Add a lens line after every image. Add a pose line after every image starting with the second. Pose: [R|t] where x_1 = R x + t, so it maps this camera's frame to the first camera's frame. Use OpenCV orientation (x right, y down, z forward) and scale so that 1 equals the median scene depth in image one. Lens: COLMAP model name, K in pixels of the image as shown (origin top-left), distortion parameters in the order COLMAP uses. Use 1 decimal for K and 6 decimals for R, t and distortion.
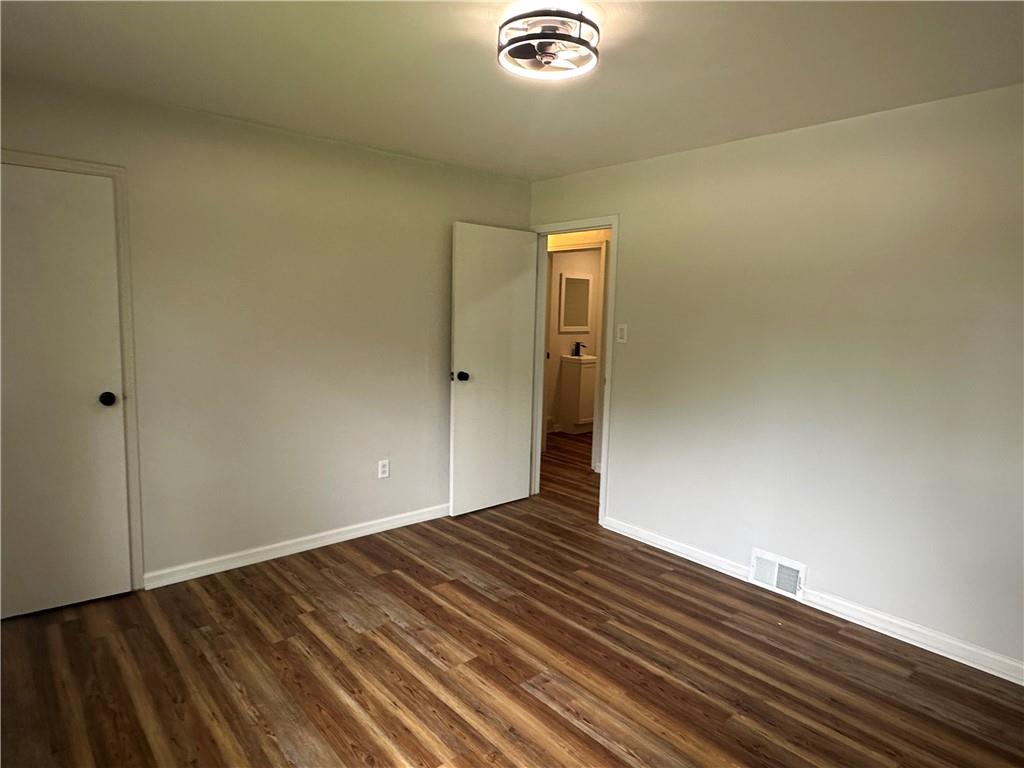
lens RADIAL K [[606.8, 0, 505.0], [0, 606.8, 381.6], [0, 0, 1]] dist [-0.002117, 0.002924]
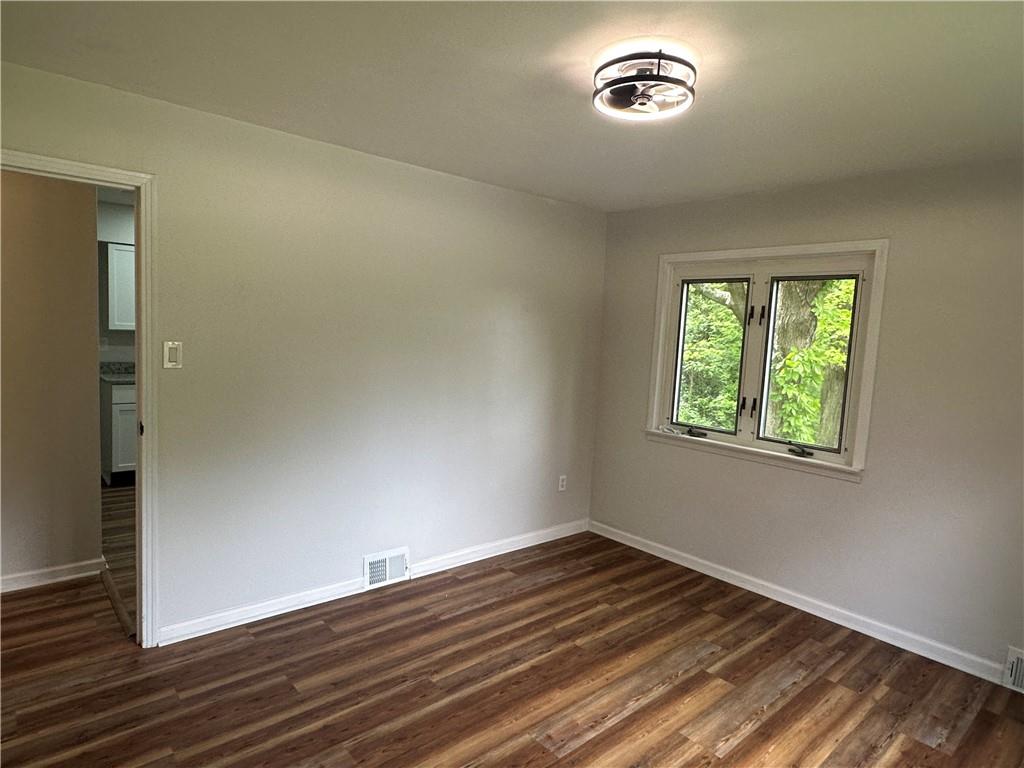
lens RADIAL K [[606.8, 0, 505.0], [0, 606.8, 381.6], [0, 0, 1]] dist [-0.002117, 0.002924]
pose [[-0.008476, -0.112296, 0.993639, -0.691844], [0.073214, 0.990938, 0.112615, -0.139876], [-0.997280, 0.073703, -0.000178, 0.887575]]
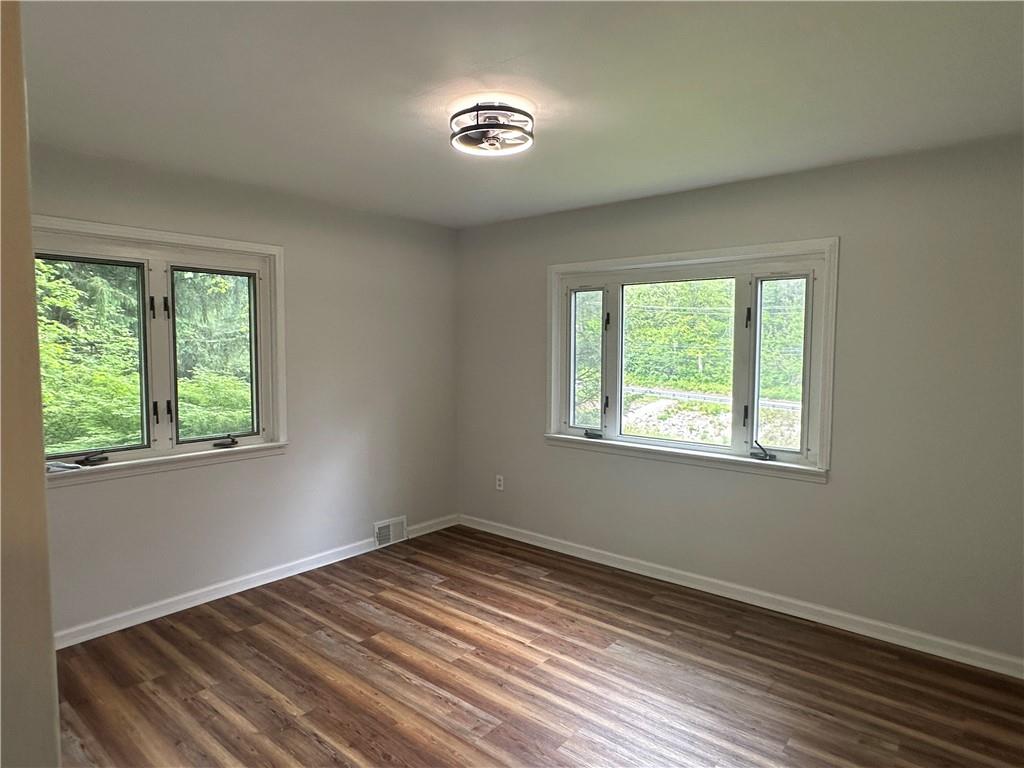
lens RADIAL K [[606.8, 0, 505.0], [0, 606.8, 381.6], [0, 0, 1]] dist [-0.002117, 0.002924]
pose [[-0.986738, -0.019324, -0.161167, 0.163779], [-0.049421, 0.981515, 0.184892, -0.202310], [0.154615, 0.190405, -0.969454, 1.592093]]
